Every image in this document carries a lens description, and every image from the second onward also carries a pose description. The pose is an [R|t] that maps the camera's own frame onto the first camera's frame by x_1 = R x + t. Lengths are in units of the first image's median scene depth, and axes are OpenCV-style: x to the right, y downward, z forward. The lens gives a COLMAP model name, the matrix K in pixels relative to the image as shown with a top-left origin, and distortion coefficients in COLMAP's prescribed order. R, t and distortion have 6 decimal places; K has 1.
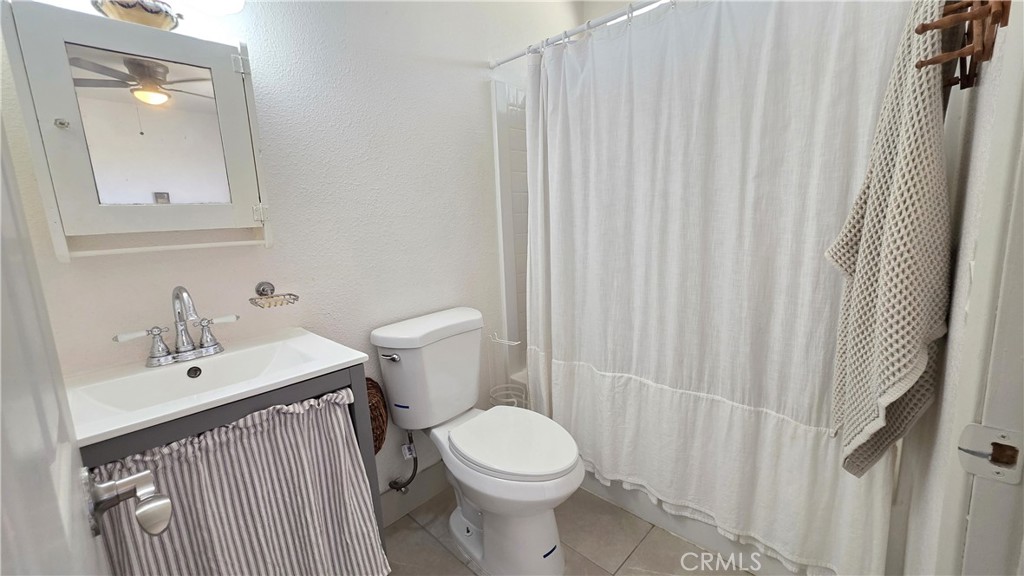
lens RADIAL K [[408.8, 0, 513.2], [0, 408.8, 282.0], [0, 0, 1]] dist [-0.000786, 0.002306]
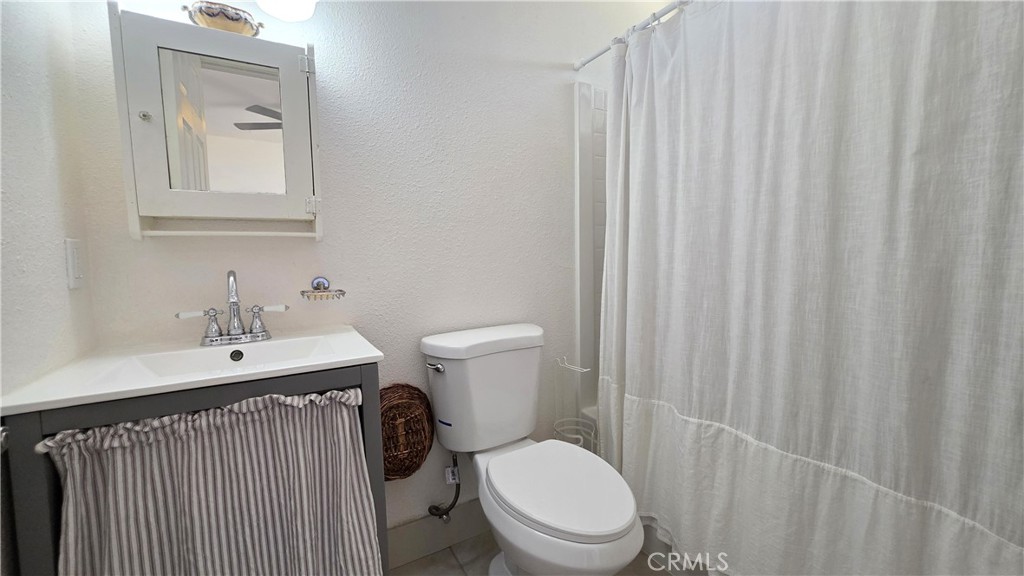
lens RADIAL K [[408.8, 0, 513.2], [0, 408.8, 282.0], [0, 0, 1]] dist [-0.000786, 0.002306]
pose [[0.958900, 0.046813, -0.279855, 0.125753], [-0.069492, 0.995005, -0.071667, 0.048296], [0.275102, 0.088169, 0.957364, 0.149614]]
